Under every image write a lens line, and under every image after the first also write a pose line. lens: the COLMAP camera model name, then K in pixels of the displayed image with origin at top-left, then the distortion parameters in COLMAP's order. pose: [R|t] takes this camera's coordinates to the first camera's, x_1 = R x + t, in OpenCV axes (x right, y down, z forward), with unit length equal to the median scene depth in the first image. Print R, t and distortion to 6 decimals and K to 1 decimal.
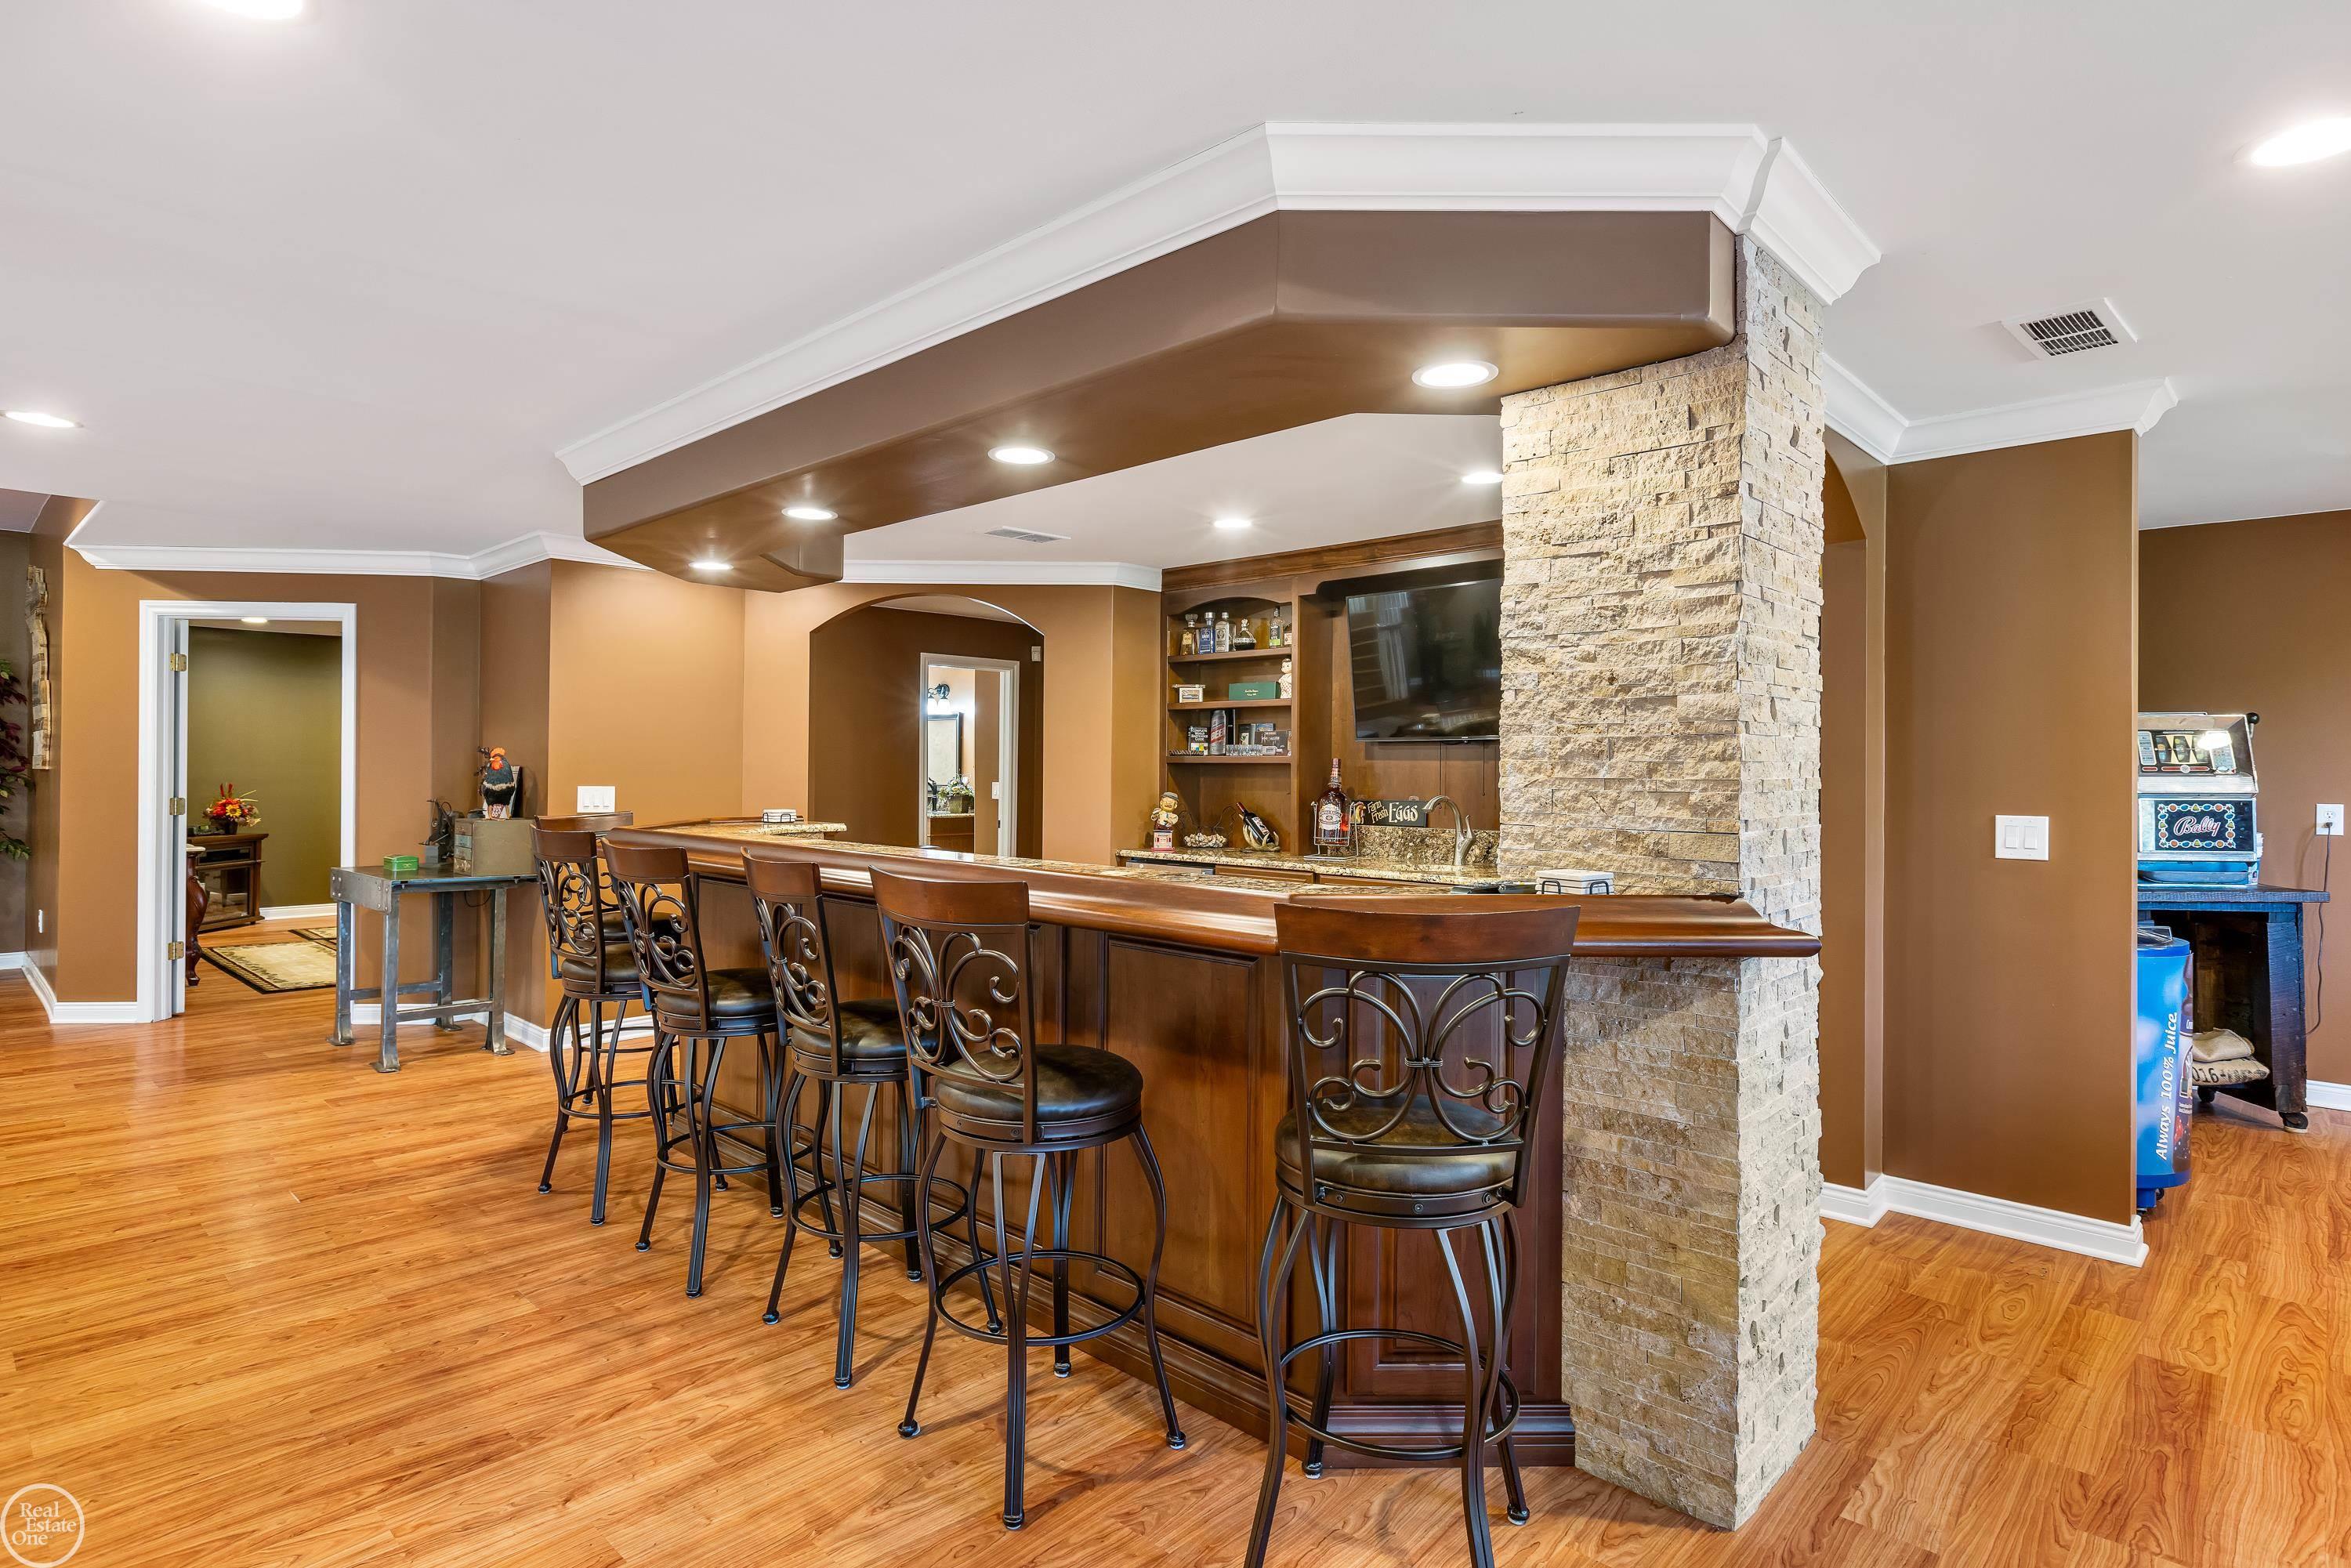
lens RADIAL K [[1239.7, 0, 1182.8], [0, 1239.7, 780.9], [0, 0, 1]] dist [-0.004536, 0.000962]
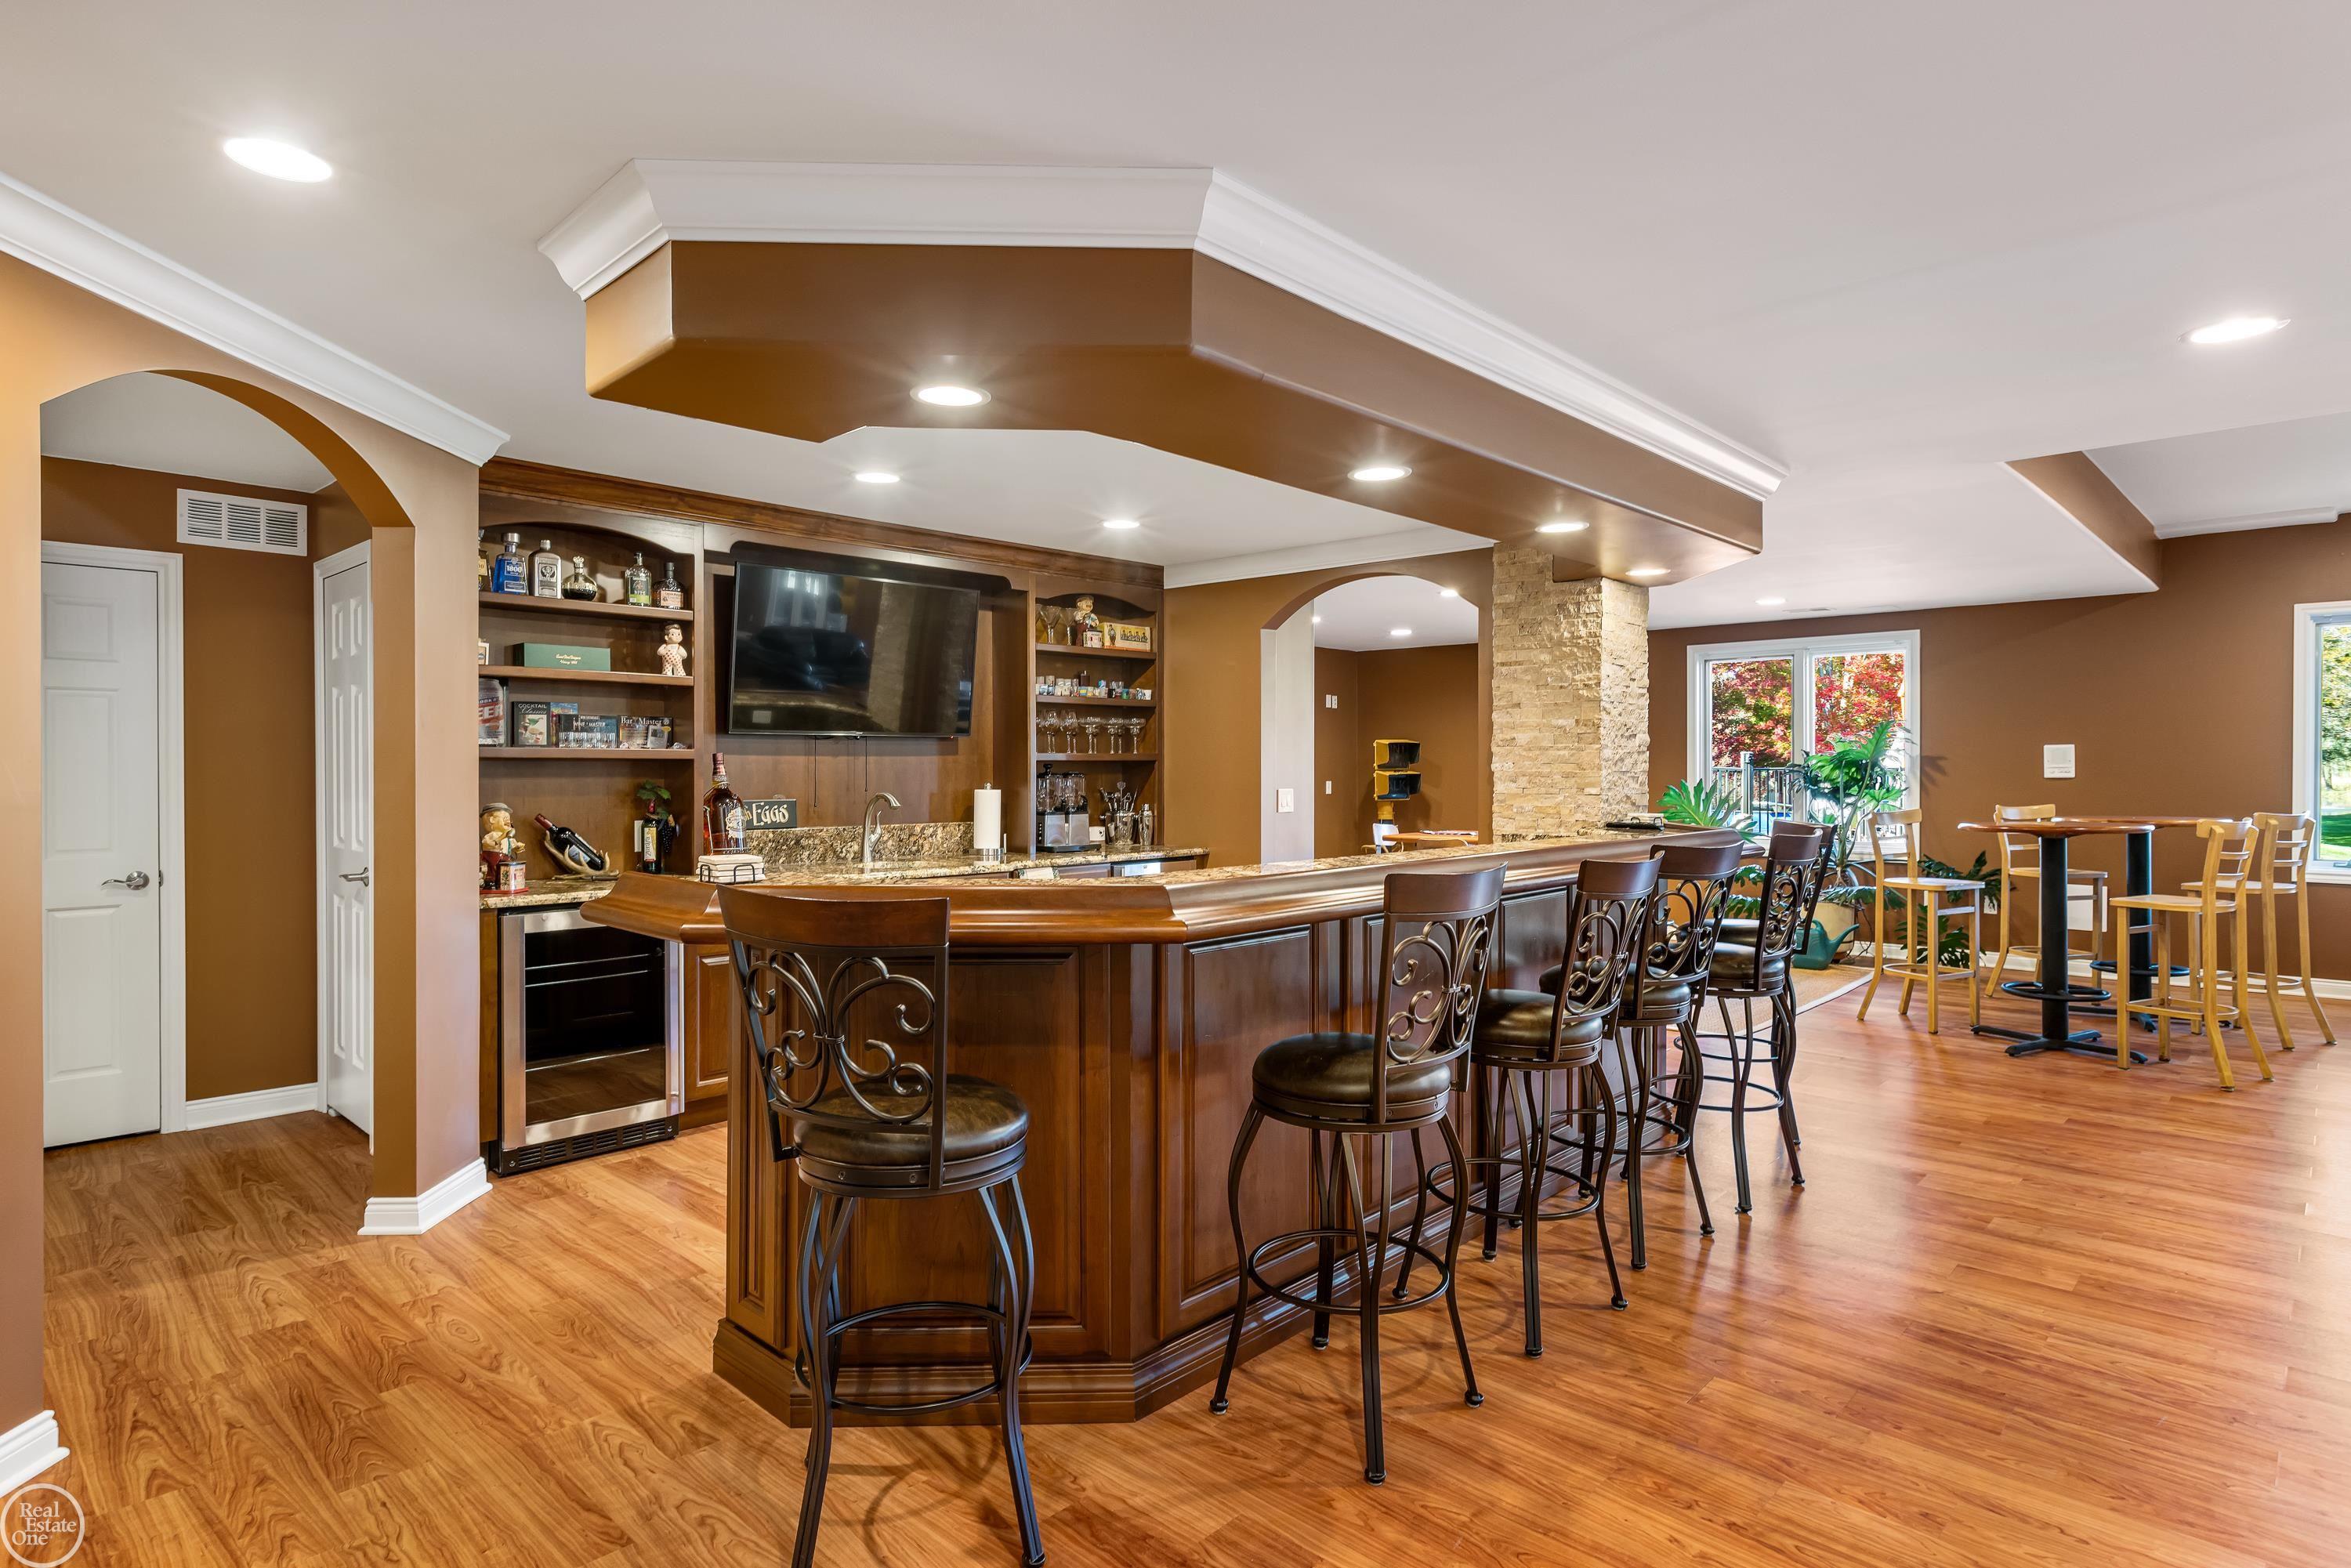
lens RADIAL K [[1239.7, 0, 1169.3], [0, 1239.7, 781.8], [0, 0, 1]] dist [-0.004536, 0.000962]
pose [[-0.000735, -0.020432, 0.999791, -1.130833], [0.008056, 0.999759, 0.020438, -0.021374], [-0.999967, 0.008069, -0.000570, 1.118017]]
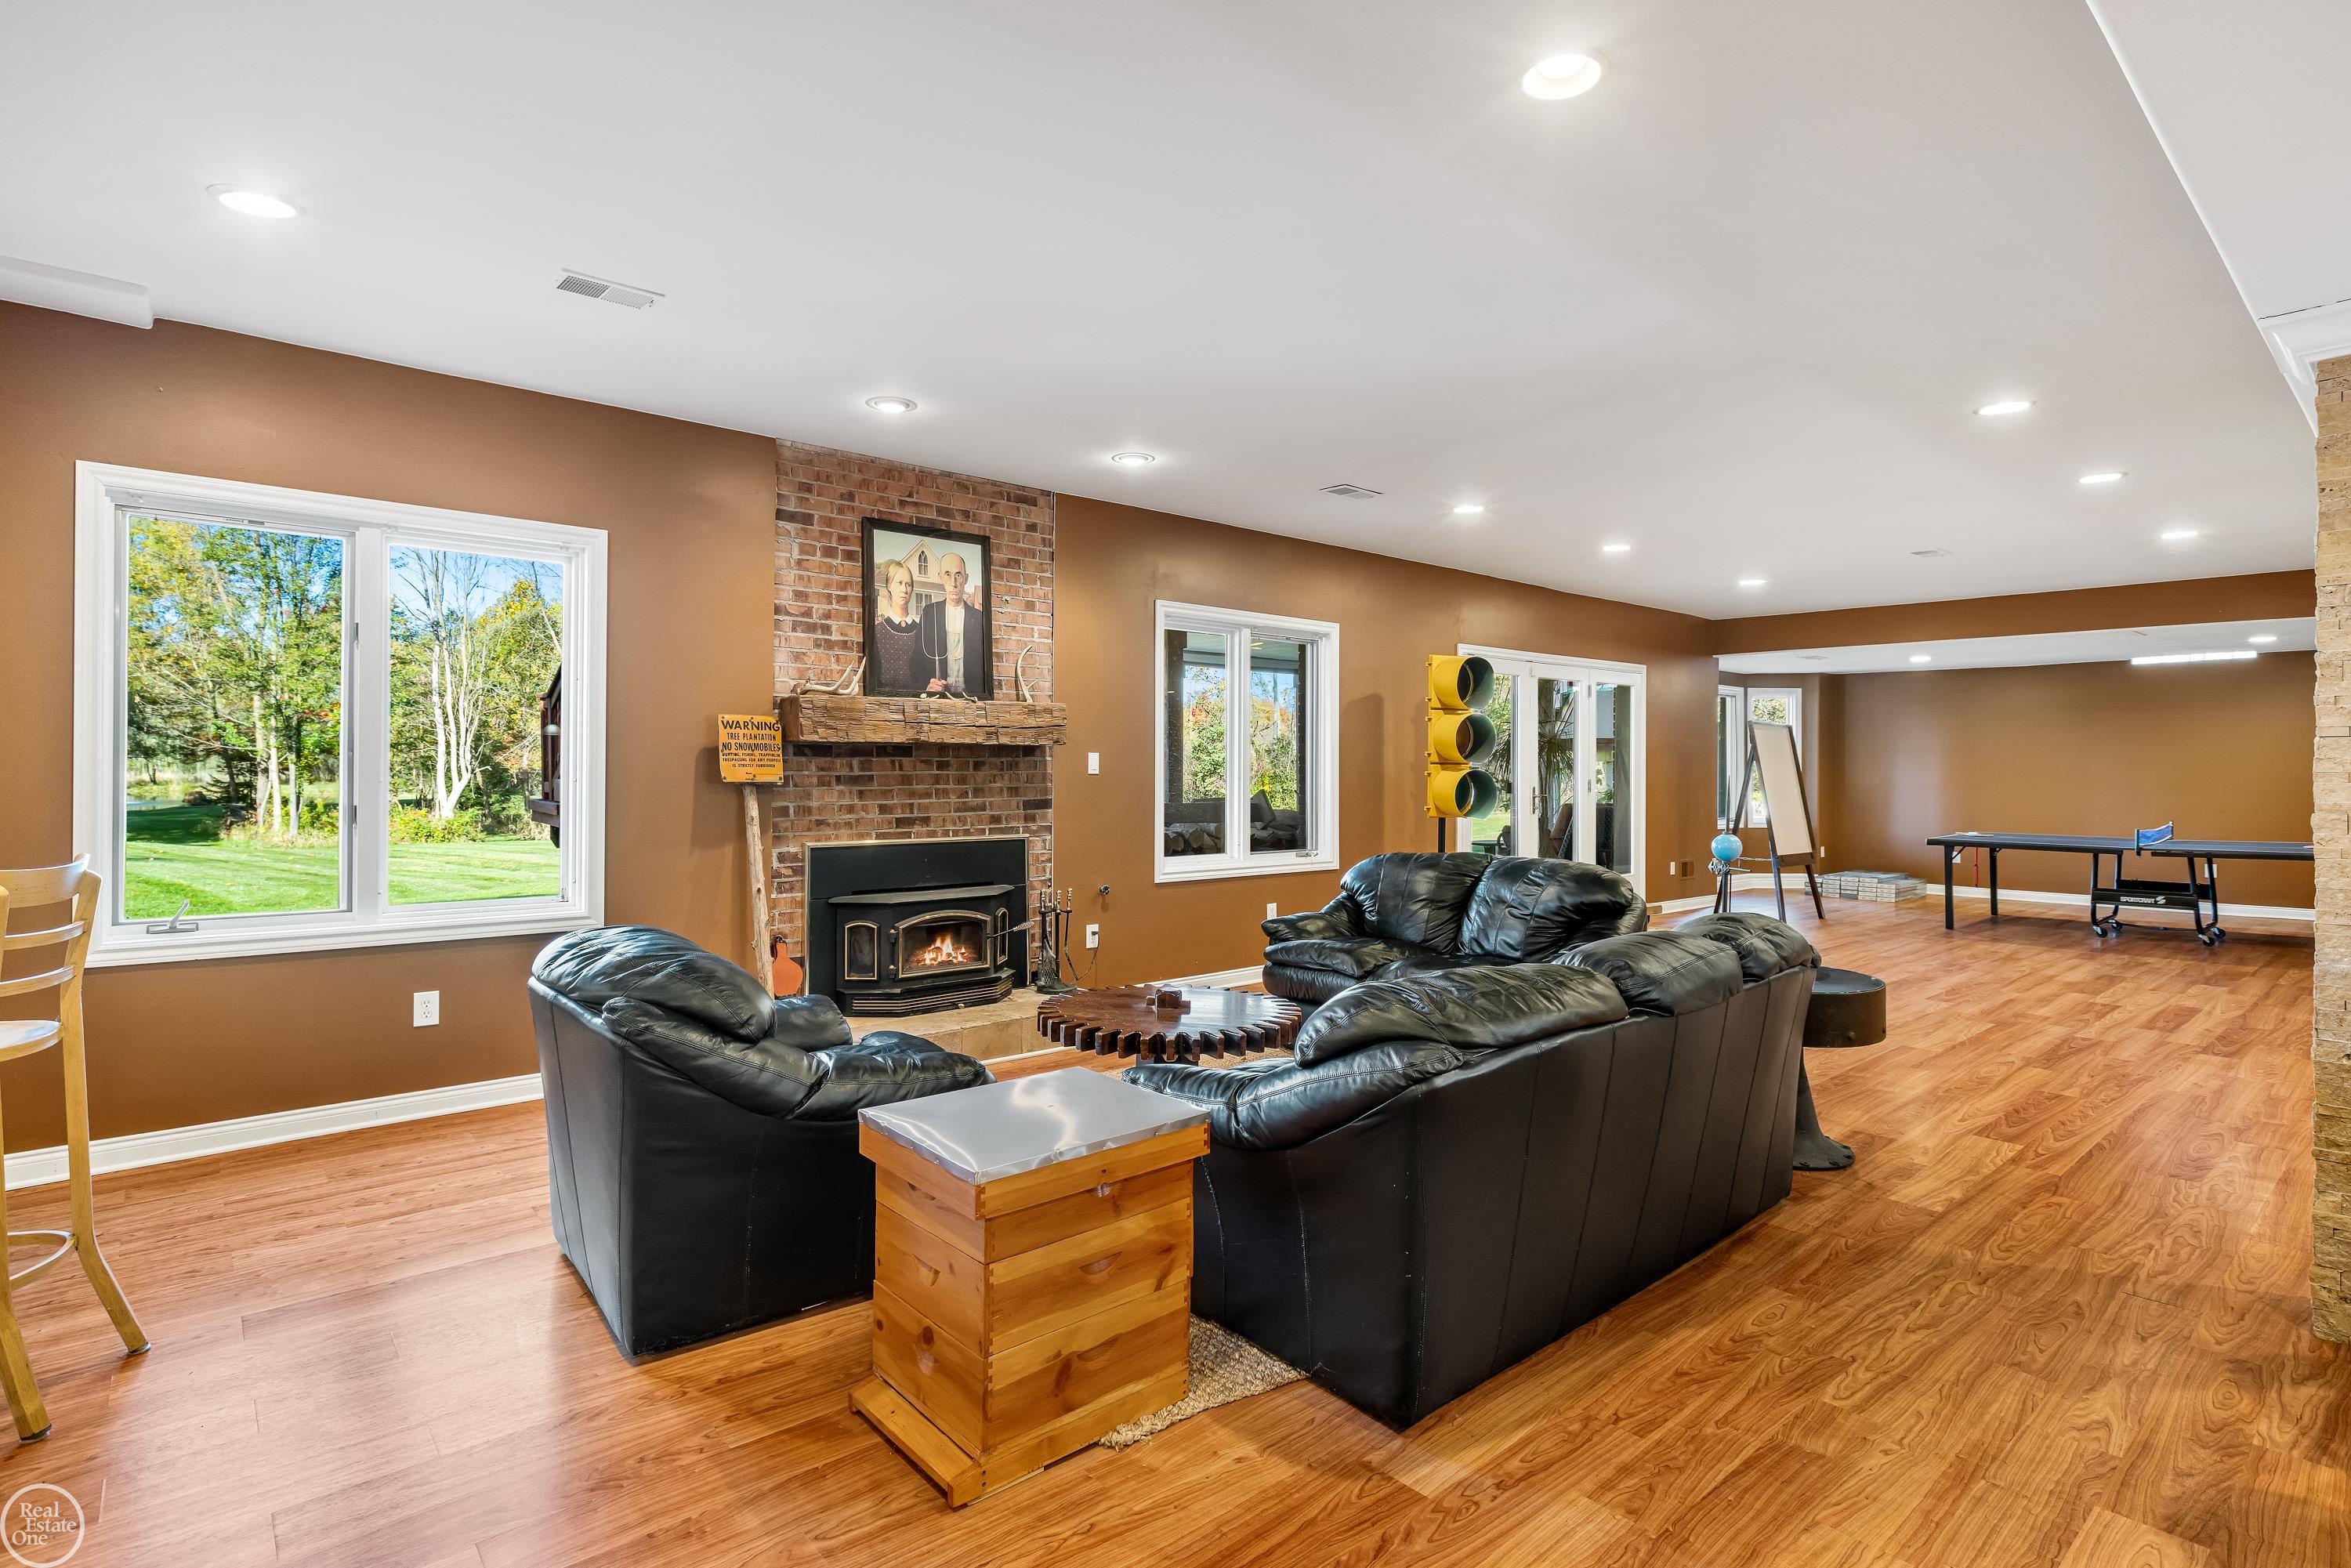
lens RADIAL K [[1180.9, 0, 1161.3], [0, 1180.9, 769.1], [0, 0, 1]] dist [0.006416, 0.000942]
pose [[-0.993885, -0.015058, 0.109388, -0.257253], [-0.014528, 0.999879, 0.005638, -0.001763], [-0.109459, 0.004014, -0.993983, 0.289764]]
